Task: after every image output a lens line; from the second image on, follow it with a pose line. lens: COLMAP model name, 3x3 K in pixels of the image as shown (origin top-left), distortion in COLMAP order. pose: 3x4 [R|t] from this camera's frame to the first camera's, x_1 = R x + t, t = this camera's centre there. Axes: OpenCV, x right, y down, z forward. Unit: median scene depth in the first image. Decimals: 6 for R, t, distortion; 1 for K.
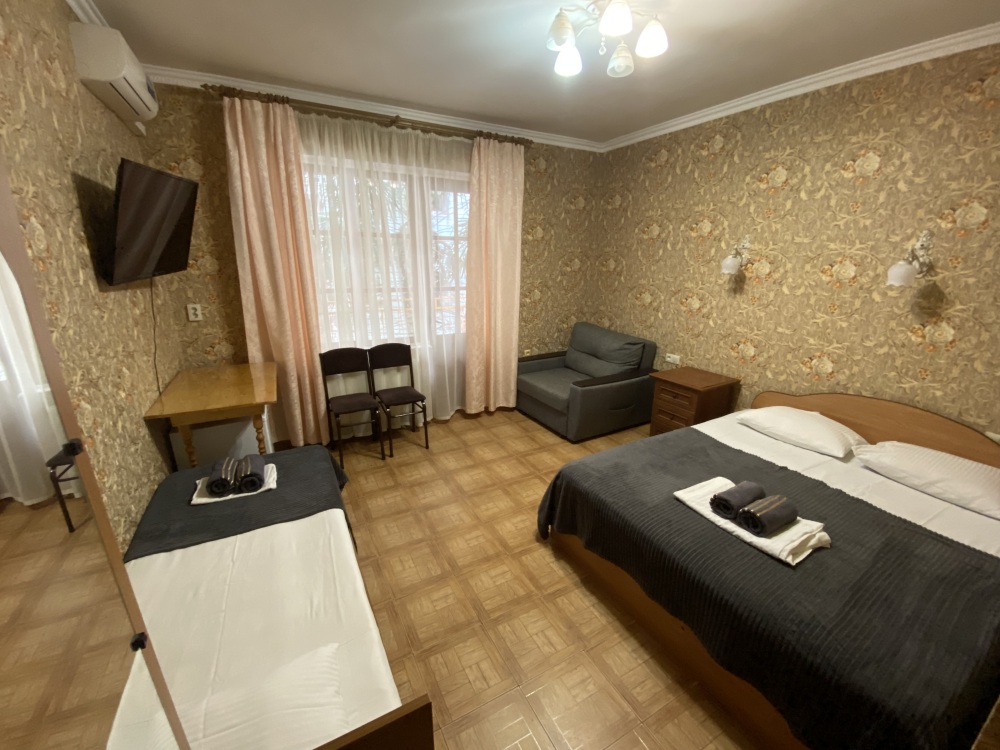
lens RADIAL K [[403.0, 0, 497.3], [0, 403.0, 376.1], [0, 0, 1]] dist [0.005288, -0.014713]
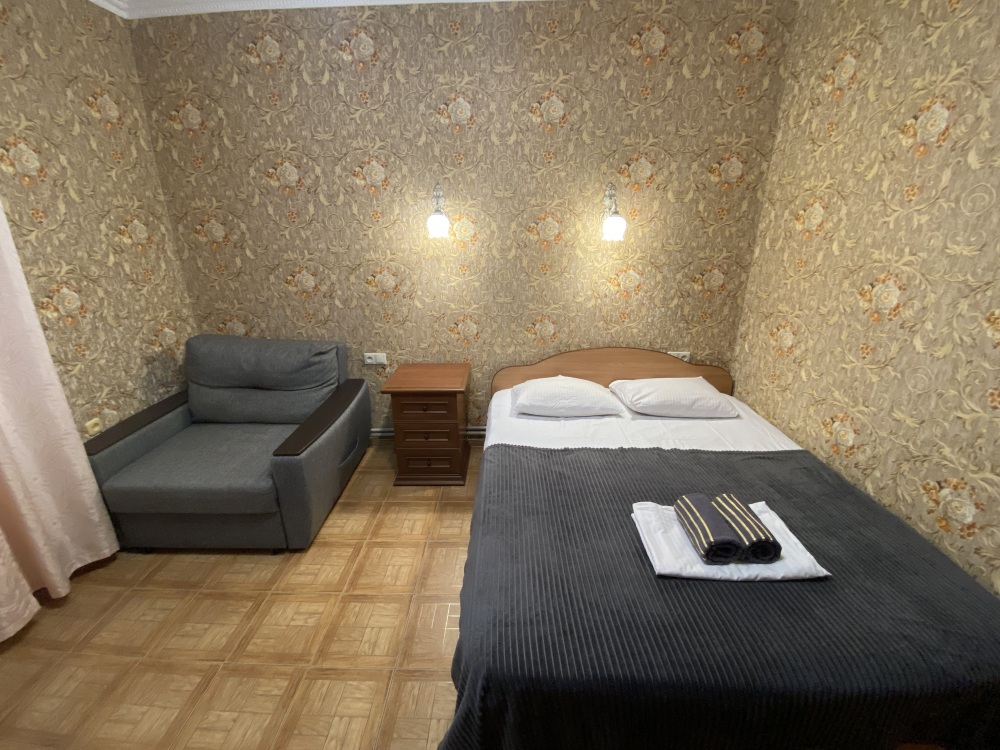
lens RADIAL K [[403.0, 0, 501.7], [0, 403.0, 376.5], [0, 0, 1]] dist [0.005288, -0.014713]
pose [[0.495138, -0.292307, 0.818166, -0.077915], [0.252820, 0.949427, 0.186200, -0.125120], [-0.831216, 0.114654, 0.543998, 0.574380]]
